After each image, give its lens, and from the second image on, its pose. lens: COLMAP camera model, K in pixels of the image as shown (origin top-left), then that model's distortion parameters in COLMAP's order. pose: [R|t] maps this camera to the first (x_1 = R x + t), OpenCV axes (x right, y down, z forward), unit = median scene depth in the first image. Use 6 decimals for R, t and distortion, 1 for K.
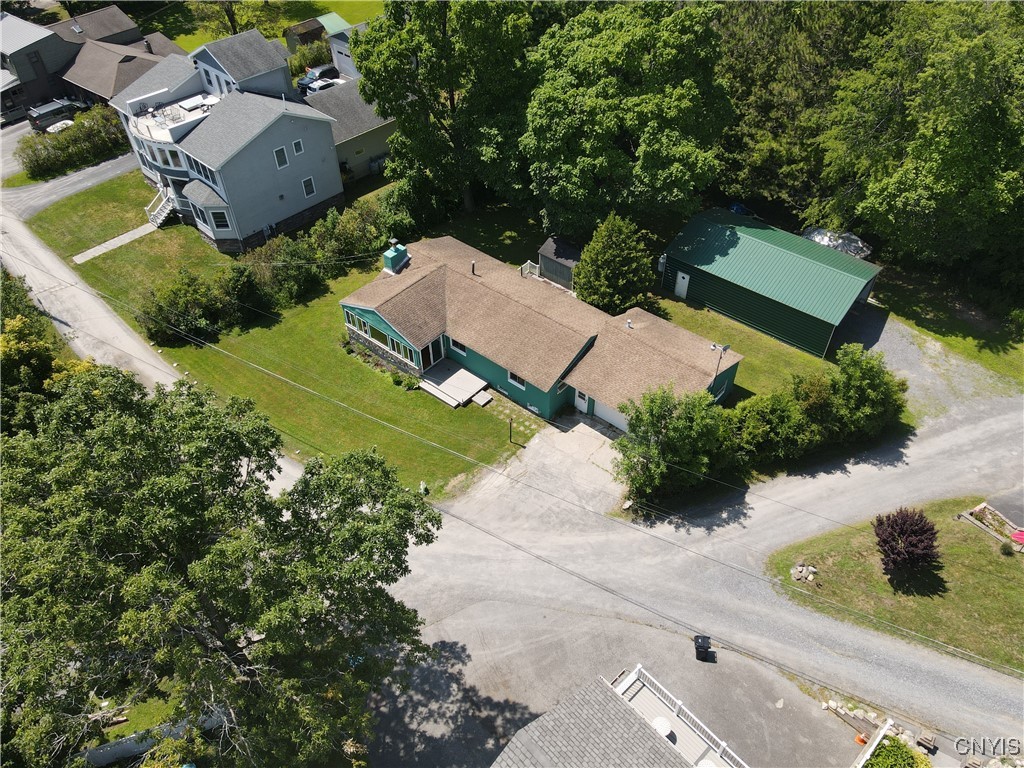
lens RADIAL K [[740.8, 0, 512.7], [0, 740.8, 379.1], [0, 0, 1]] dist [0.021119, -0.005515]
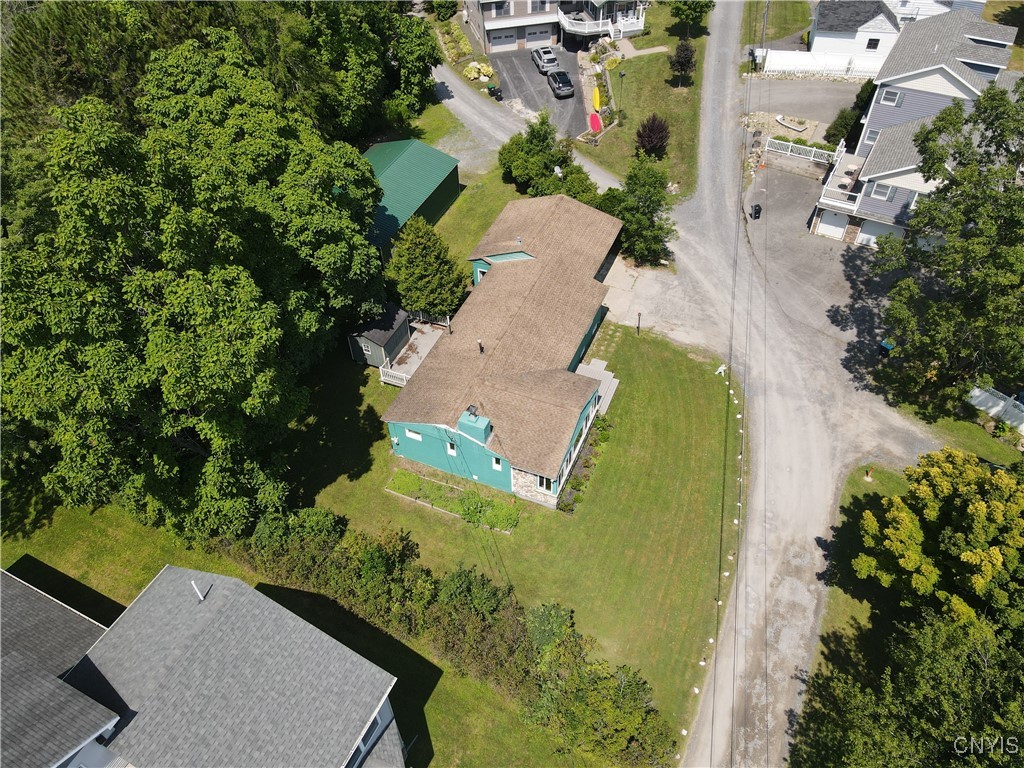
lens RADIAL K [[740.8, 0, 515.7], [0, 740.8, 381.7], [0, 0, 1]] dist [0.021119, -0.005515]
pose [[-0.294191, -0.675733, 0.675897, -0.676013], [0.684848, 0.344243, 0.642246, -0.661778], [-0.666659, 0.651830, 0.361502, 0.685295]]
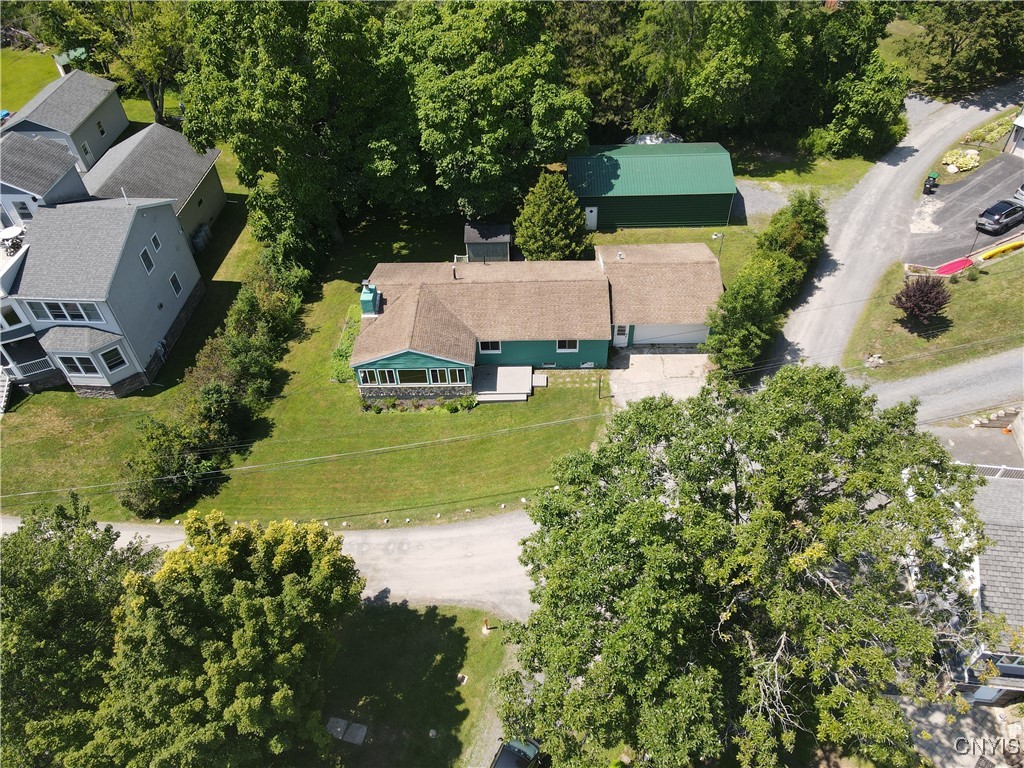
lens RADIAL K [[740.8, 0, 513.4], [0, 740.8, 381.9], [0, 0, 1]] dist [0.021119, -0.005515]
pose [[0.775442, -0.459621, 0.432942, -0.482978], [0.457367, 0.881585, 0.116719, -0.101643], [-0.435321, 0.107504, 0.893833, 0.104030]]
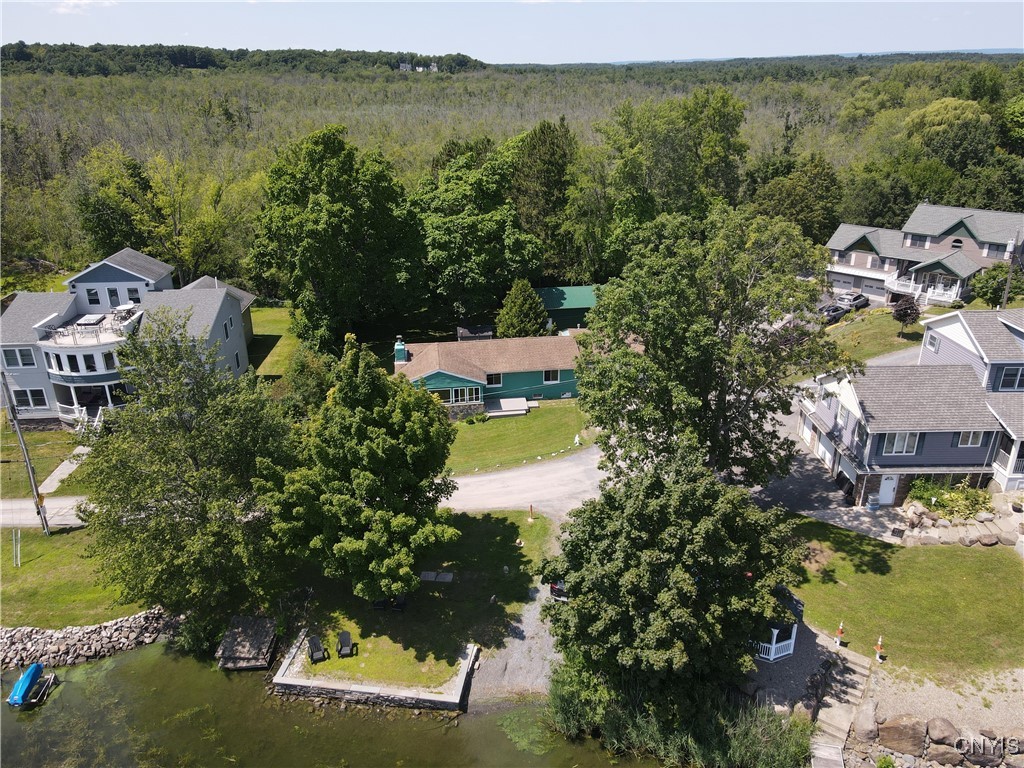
lens RADIAL K [[740.8, 0, 510.5], [0, 740.8, 386.1], [0, 0, 1]] dist [0.021119, -0.005515]
pose [[0.677298, -0.283866, 0.678740, -0.913121], [0.515113, 0.841671, -0.162011, 0.183140], [-0.525287, 0.459358, 0.716285, 0.050559]]
